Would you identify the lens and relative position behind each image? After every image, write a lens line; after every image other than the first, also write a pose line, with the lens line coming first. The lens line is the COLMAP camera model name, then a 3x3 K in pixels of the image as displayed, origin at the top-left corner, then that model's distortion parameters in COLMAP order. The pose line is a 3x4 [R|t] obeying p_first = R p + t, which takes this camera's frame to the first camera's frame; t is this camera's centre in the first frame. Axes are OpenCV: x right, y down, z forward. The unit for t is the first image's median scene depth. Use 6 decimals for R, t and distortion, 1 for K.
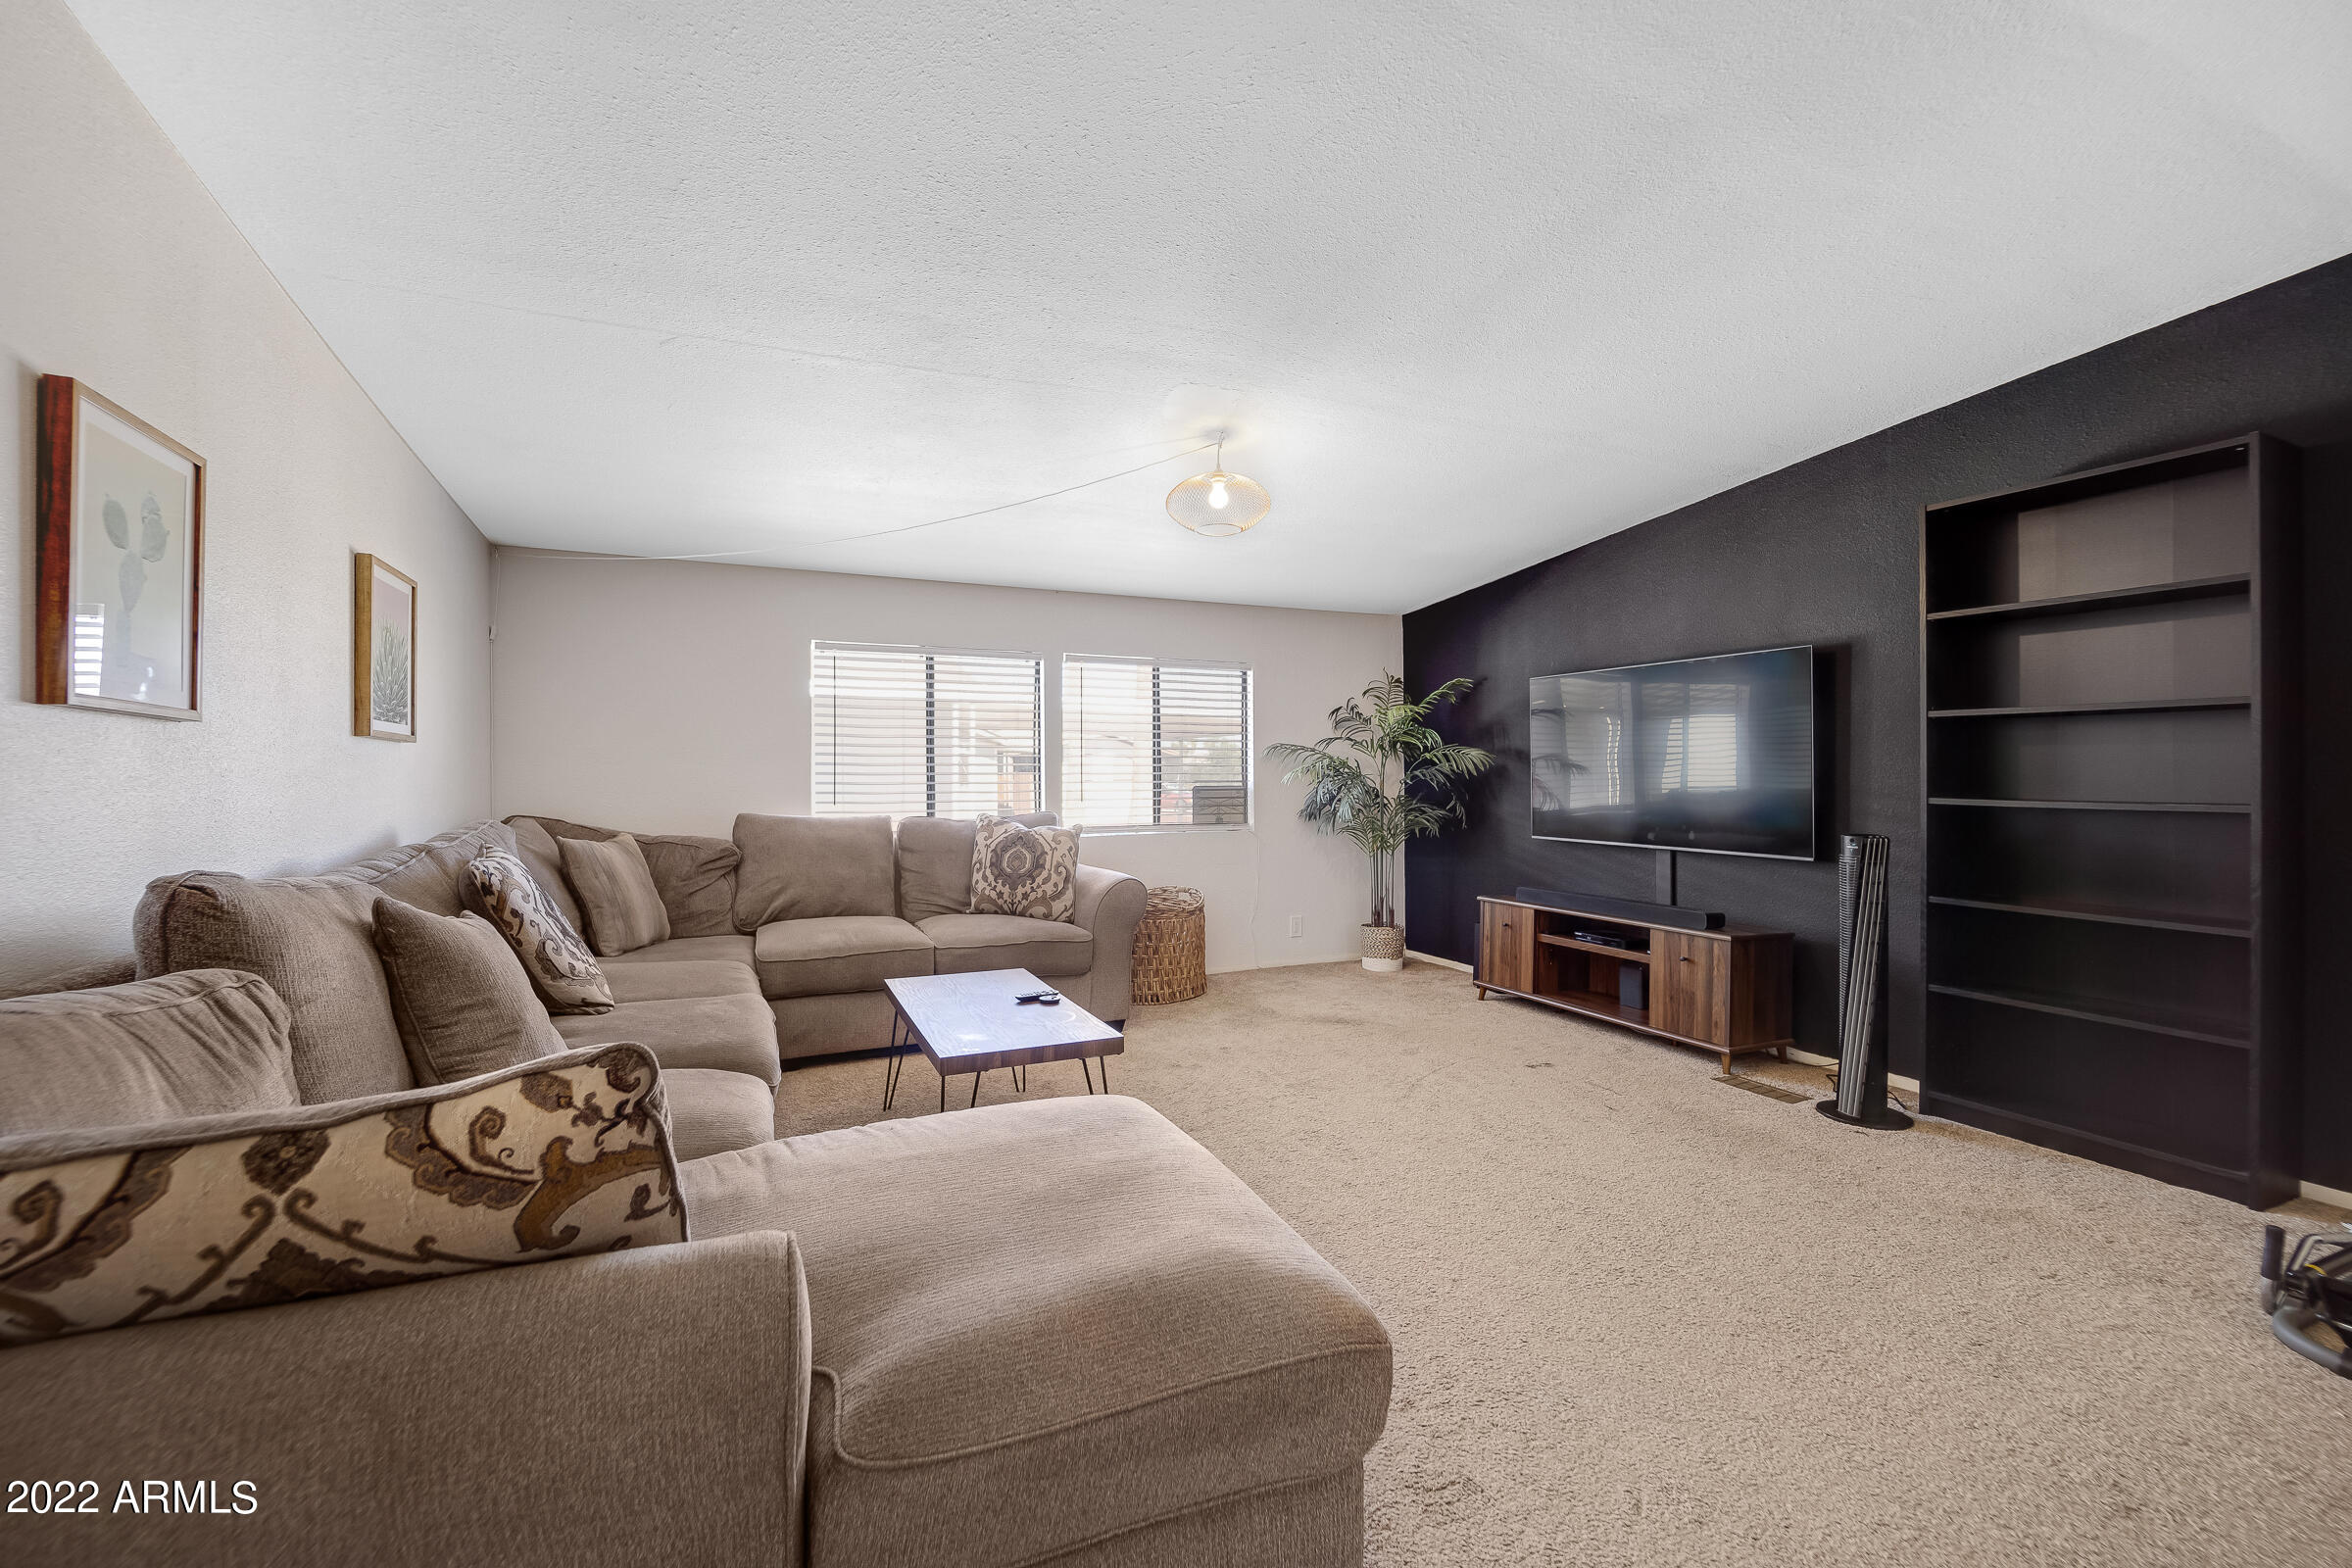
lens RADIAL K [[963.5, 0, 1183.2], [0, 963.5, 772.5], [0, 0, 1]] dist [-0.007998, -0.001728]
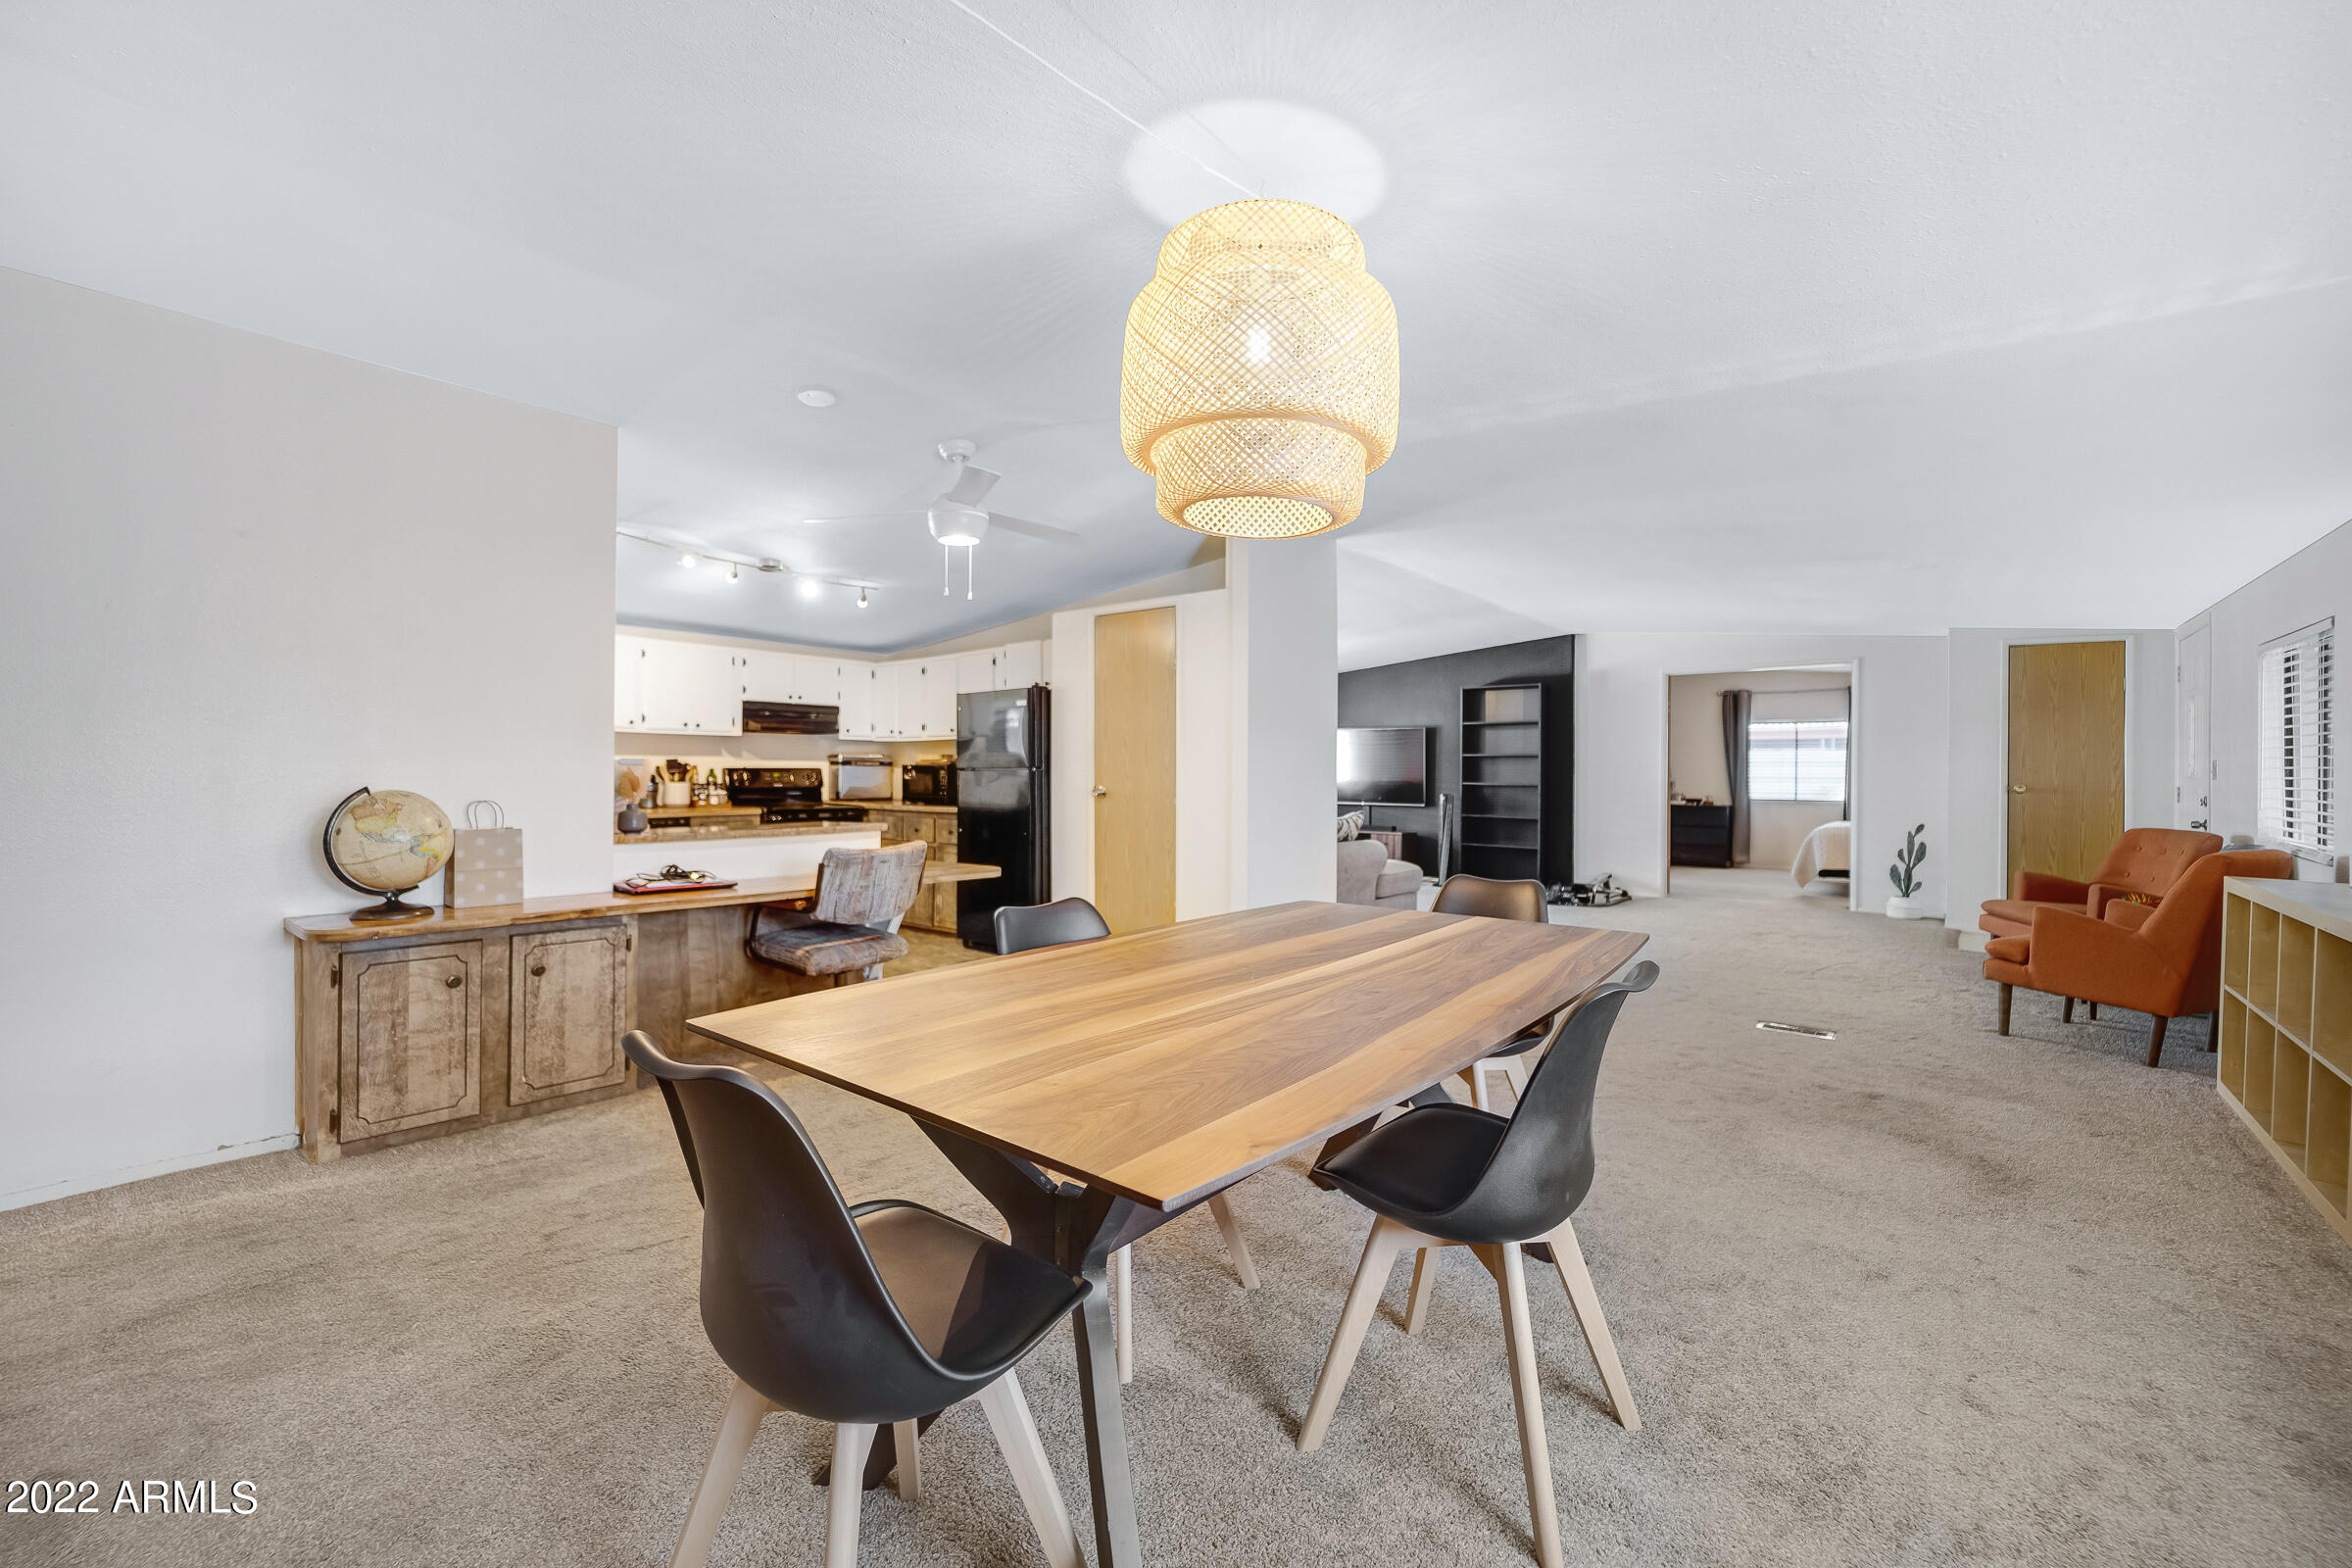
lens RADIAL K [[963.5, 0, 1171.6], [0, 963.5, 762.0], [0, 0, 1]] dist [-0.007998, -0.001728]
pose [[0.894071, 0.010506, 0.447802, -1.170520], [-0.006990, 0.999930, -0.009503, -0.001287], [-0.447870, 0.005366, 0.894082, -1.093501]]
